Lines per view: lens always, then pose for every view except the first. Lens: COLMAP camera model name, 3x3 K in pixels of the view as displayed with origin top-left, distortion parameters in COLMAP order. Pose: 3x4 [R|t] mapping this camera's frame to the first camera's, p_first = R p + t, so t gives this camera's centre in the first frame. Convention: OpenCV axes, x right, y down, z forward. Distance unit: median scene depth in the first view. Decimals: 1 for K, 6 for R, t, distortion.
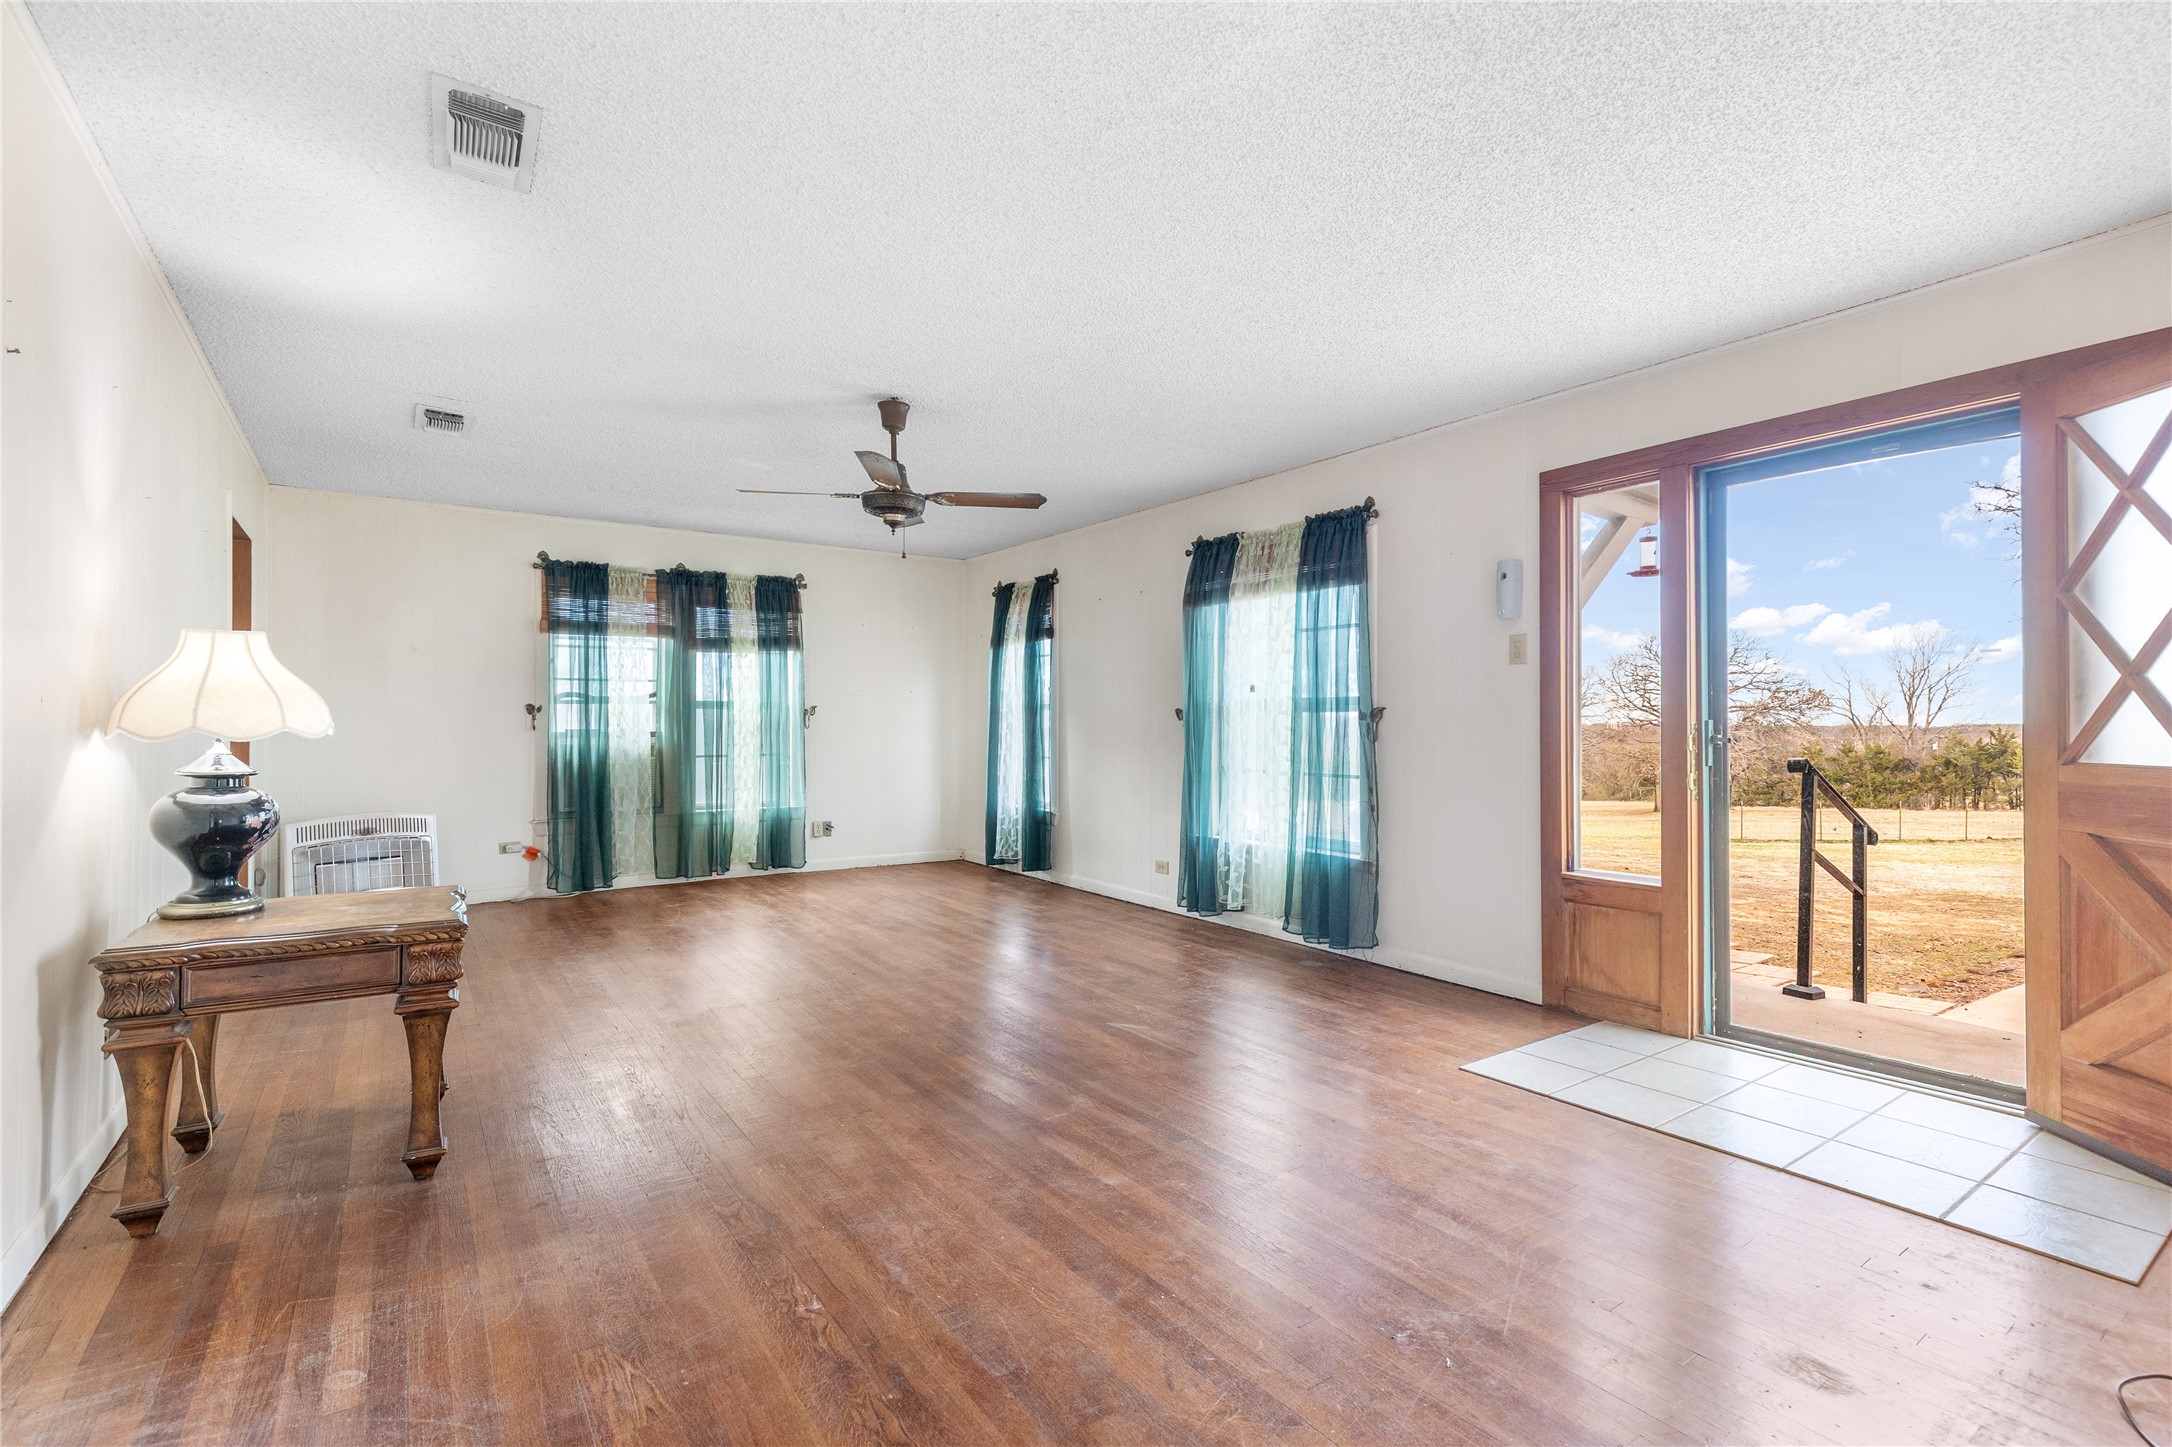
lens RADIAL K [[985.7, 0, 1100.8], [0, 985.7, 724.2], [0, 0, 1]] dist [0.004336, -0.000817]
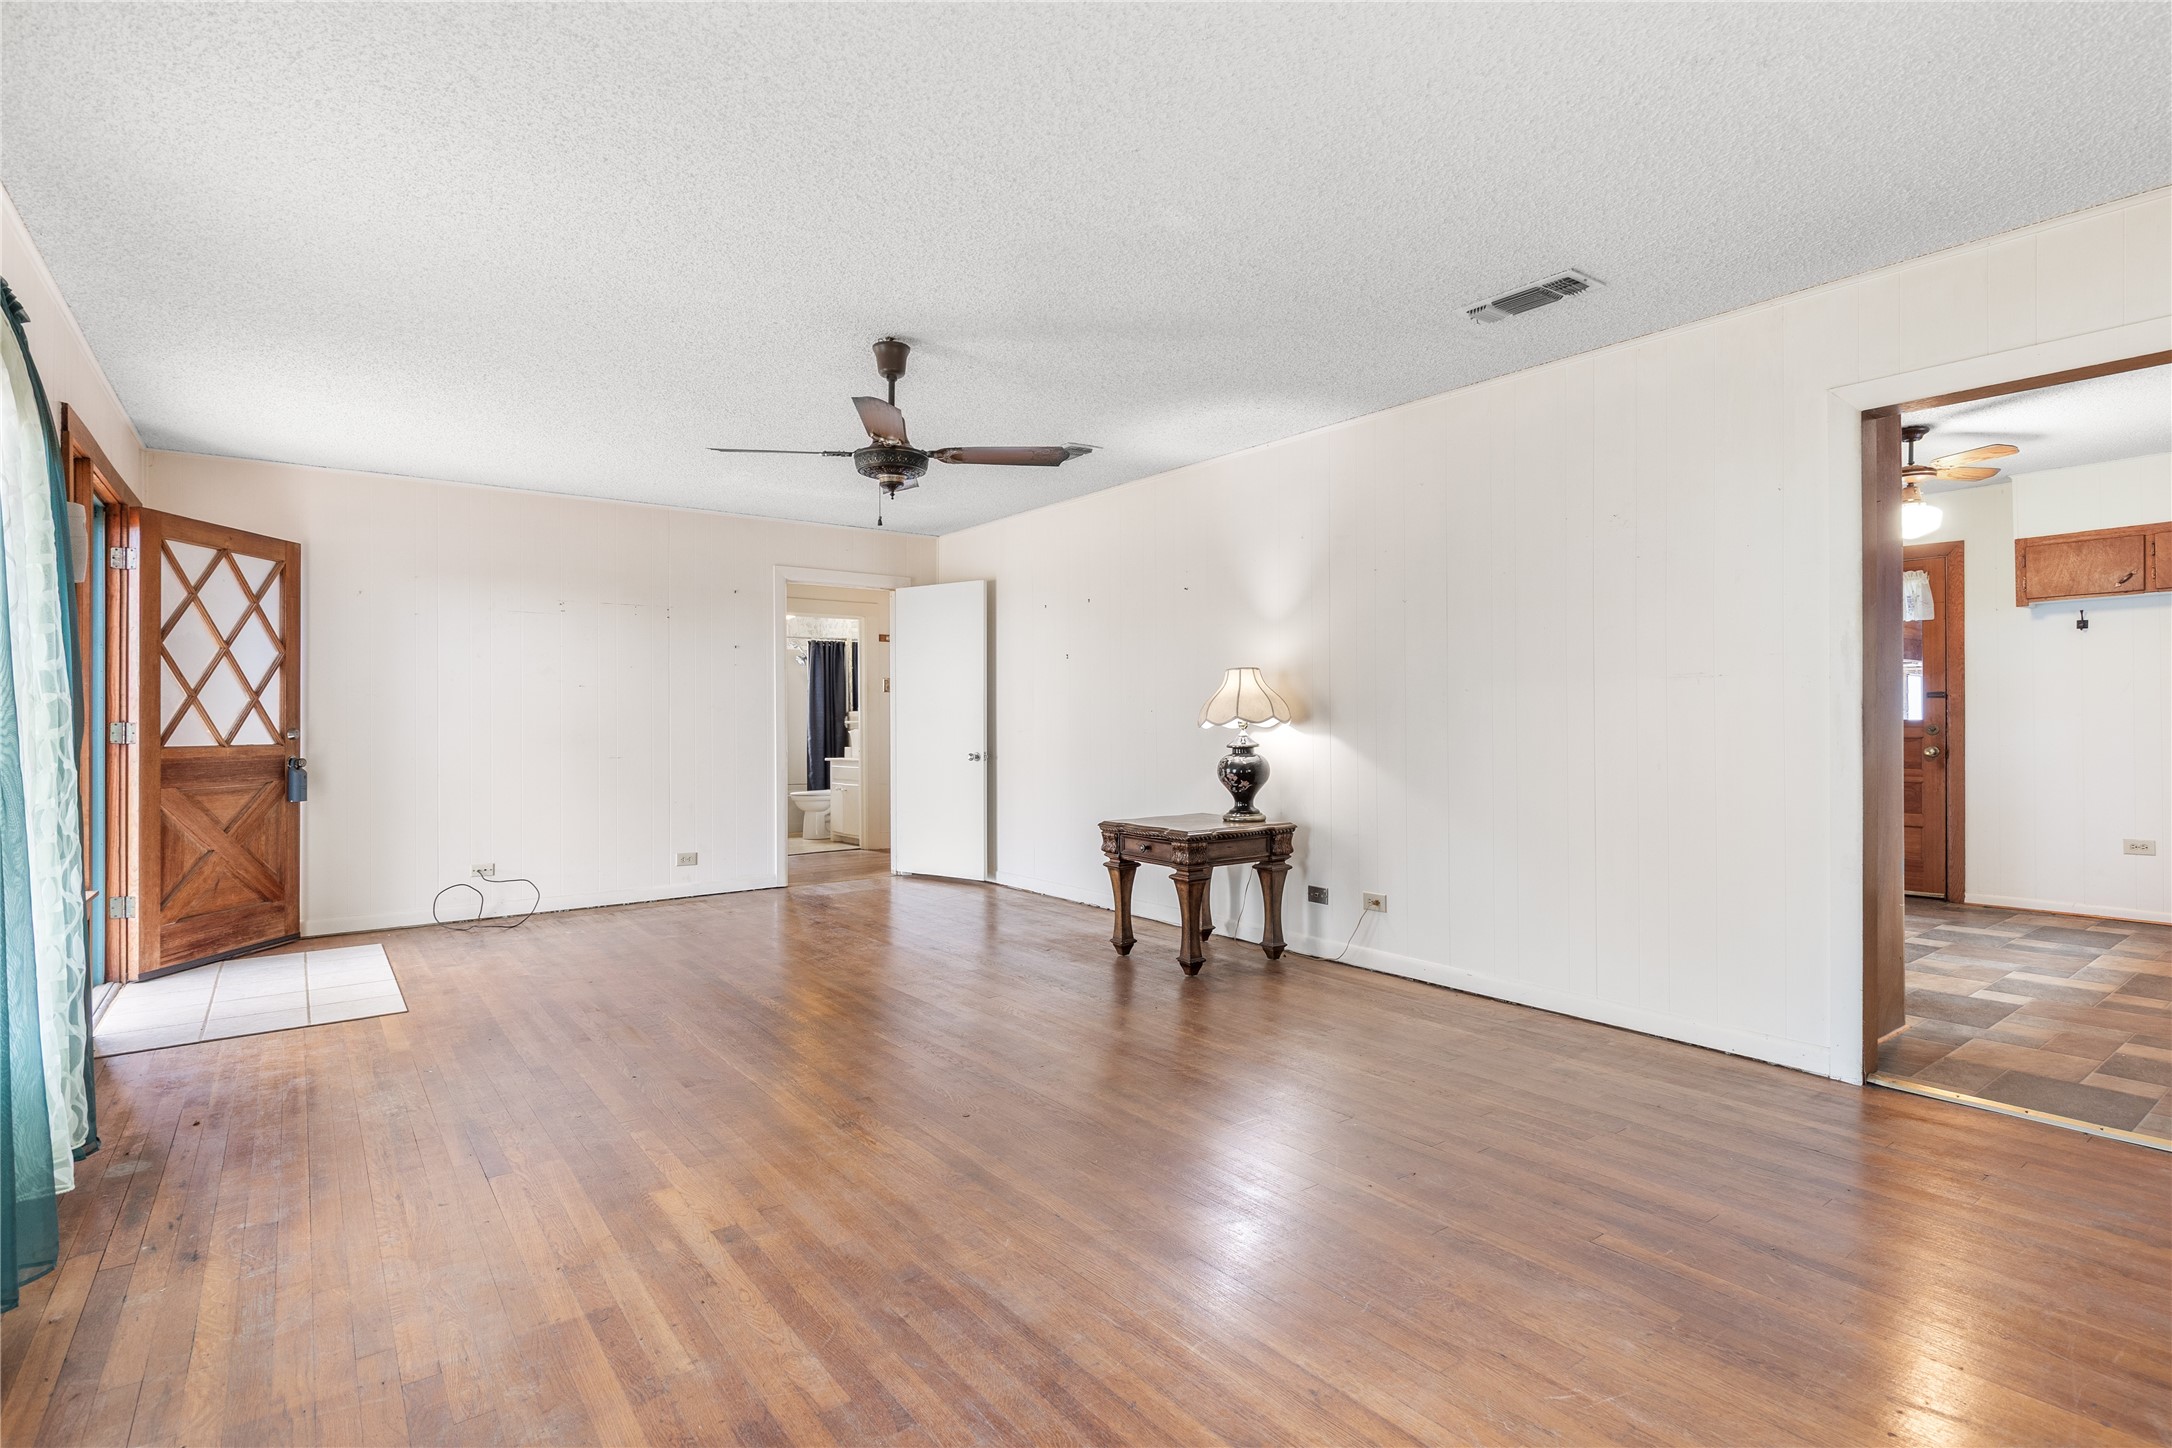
lens RADIAL K [[1053.2, 0, 1117.4], [0, 1053.2, 710.5], [0, 0, 1]] dist [-0.003920, 0.000222]
pose [[-0.998080, 0.003428, -0.061842, -0.208402], [0.004103, 0.999933, -0.010789, 0.000746], [0.061801, -0.011022, -0.998028, 1.151664]]
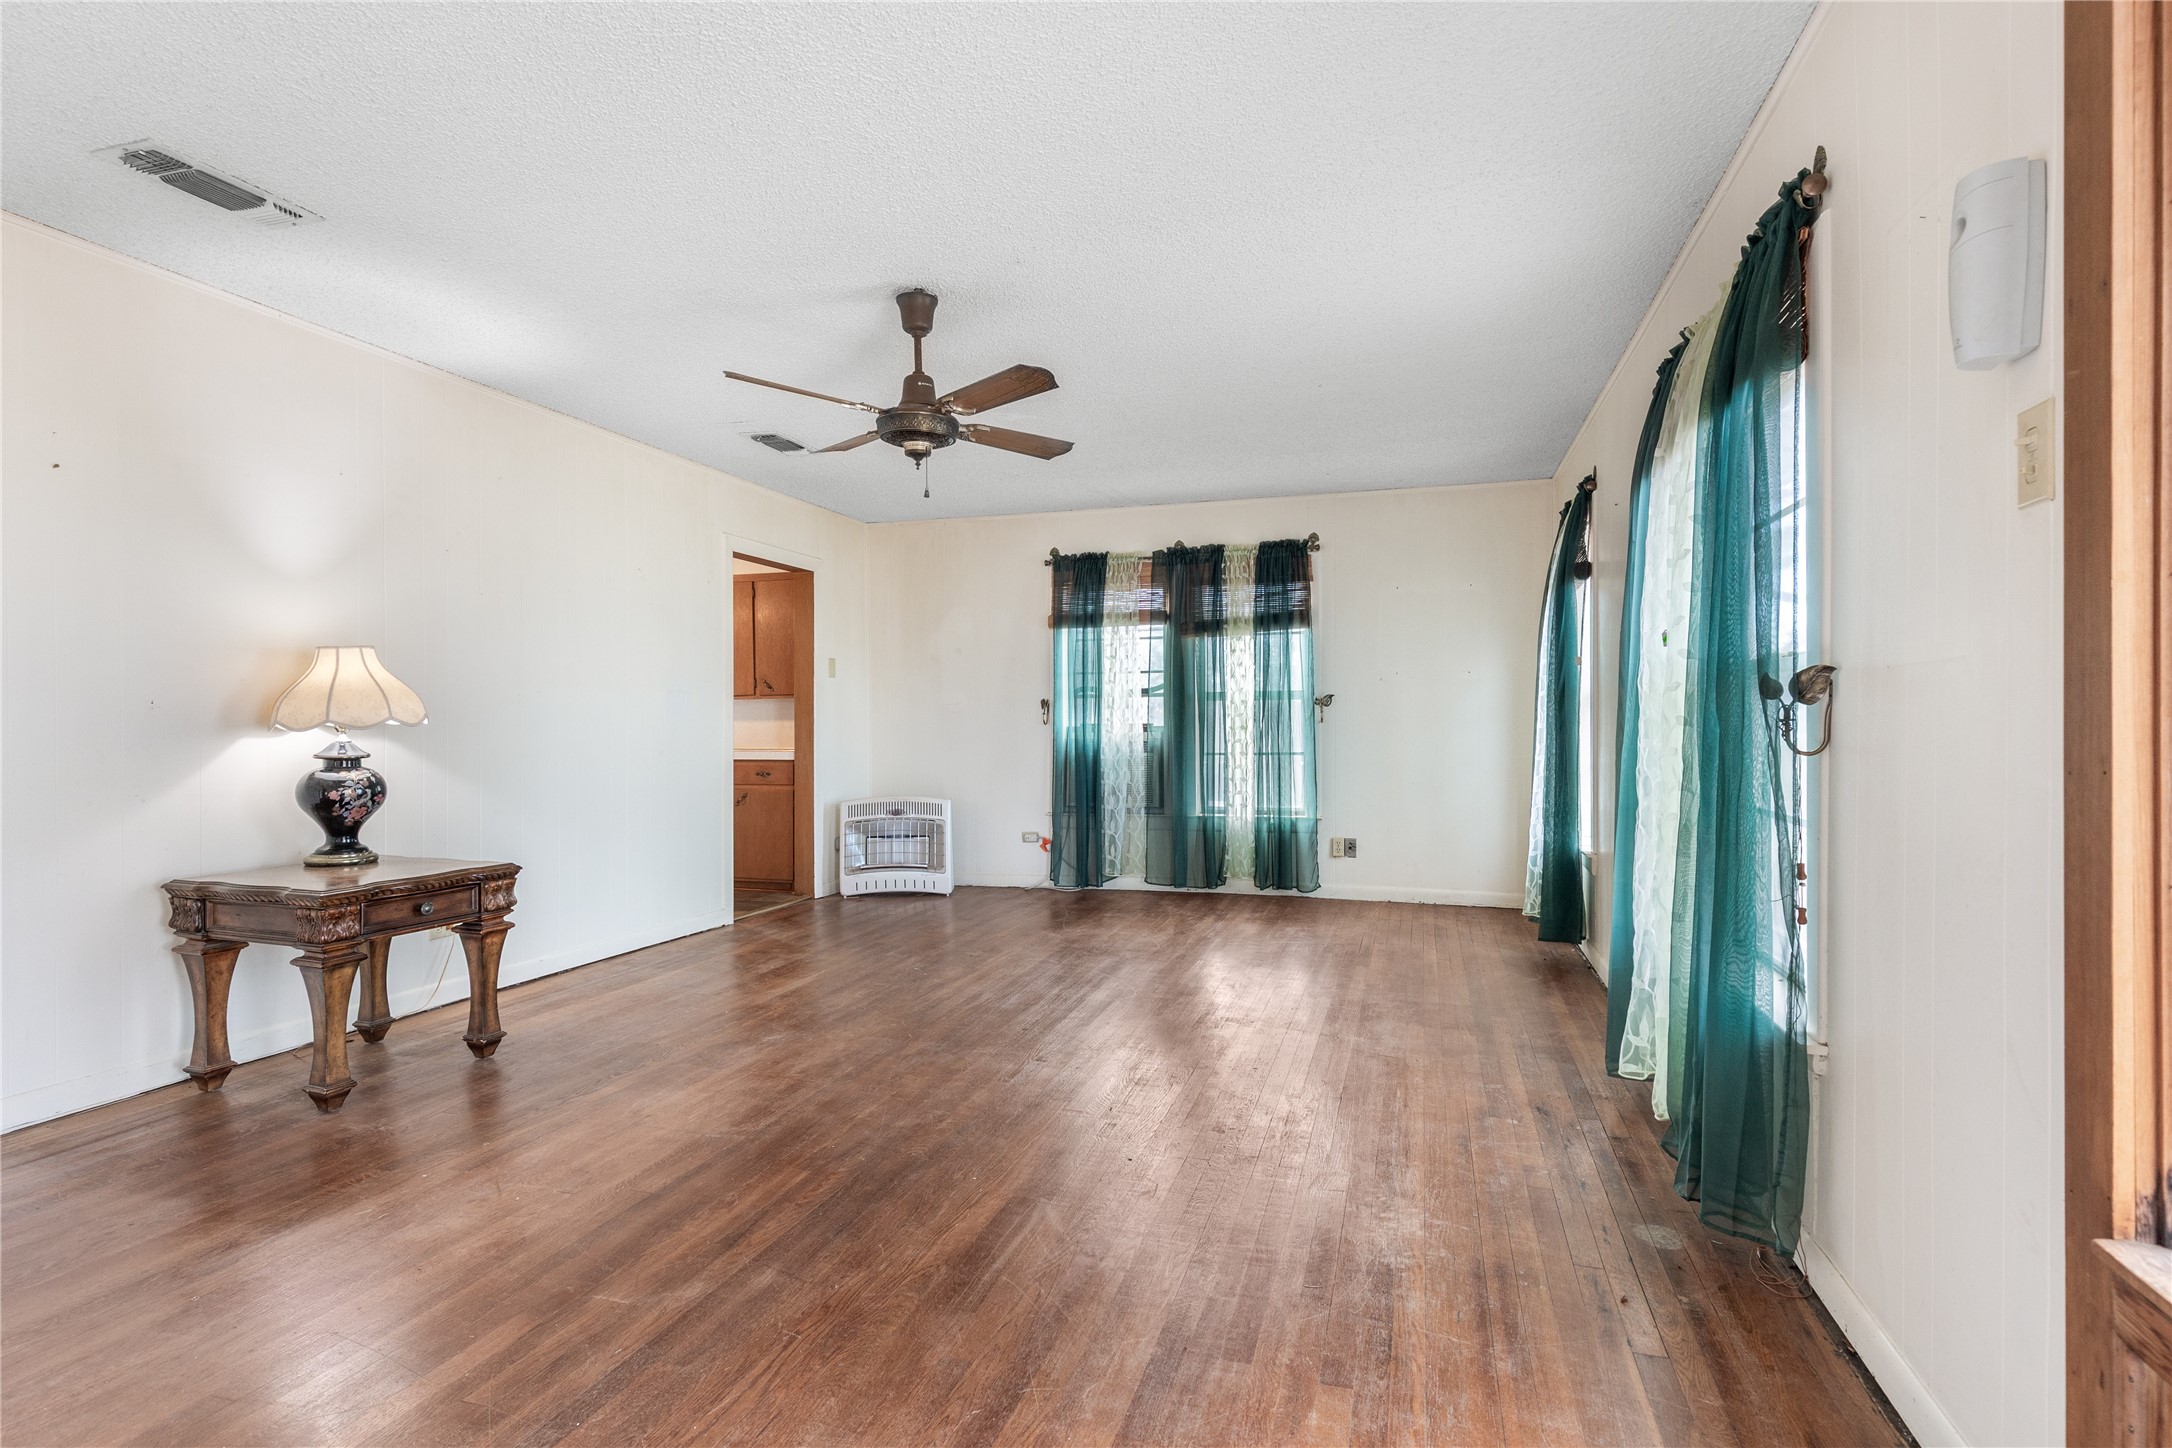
lens RADIAL K [[1053.2, 0, 1091.4], [0, 1053.2, 735.4], [0, 0, 1]] dist [-0.003920, 0.000222]
pose [[0.616157, 0.007601, -0.787587, 0.309855], [0.004715, 0.999900, 0.013339, 0.003061], [0.787609, -0.011933, 0.616060, 0.356903]]
